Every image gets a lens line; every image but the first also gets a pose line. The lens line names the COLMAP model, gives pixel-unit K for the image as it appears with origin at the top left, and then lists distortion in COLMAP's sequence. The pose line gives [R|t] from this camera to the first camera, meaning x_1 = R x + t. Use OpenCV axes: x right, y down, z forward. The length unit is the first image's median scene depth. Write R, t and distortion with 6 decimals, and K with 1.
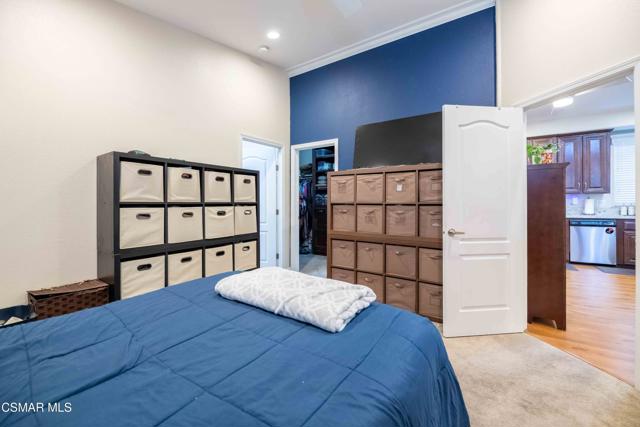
lens RADIAL K [[258.7, 0, 318.5], [0, 258.7, 202.4], [0, 0, 1]] dist [-0.001353, -0.000776]
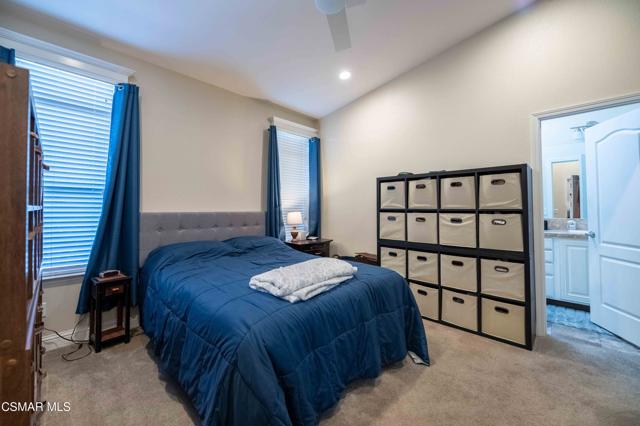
lens RADIAL K [[253.5, 0, 319.0], [0, 253.5, 210.4], [0, 0, 1]] dist [-0.000186, -0.003200]
pose [[-0.168415, 0.006221, -0.985697, 0.660530], [-0.000290, 0.999980, 0.006360, -0.001347], [0.985716, 0.001357, -0.168410, 0.703831]]
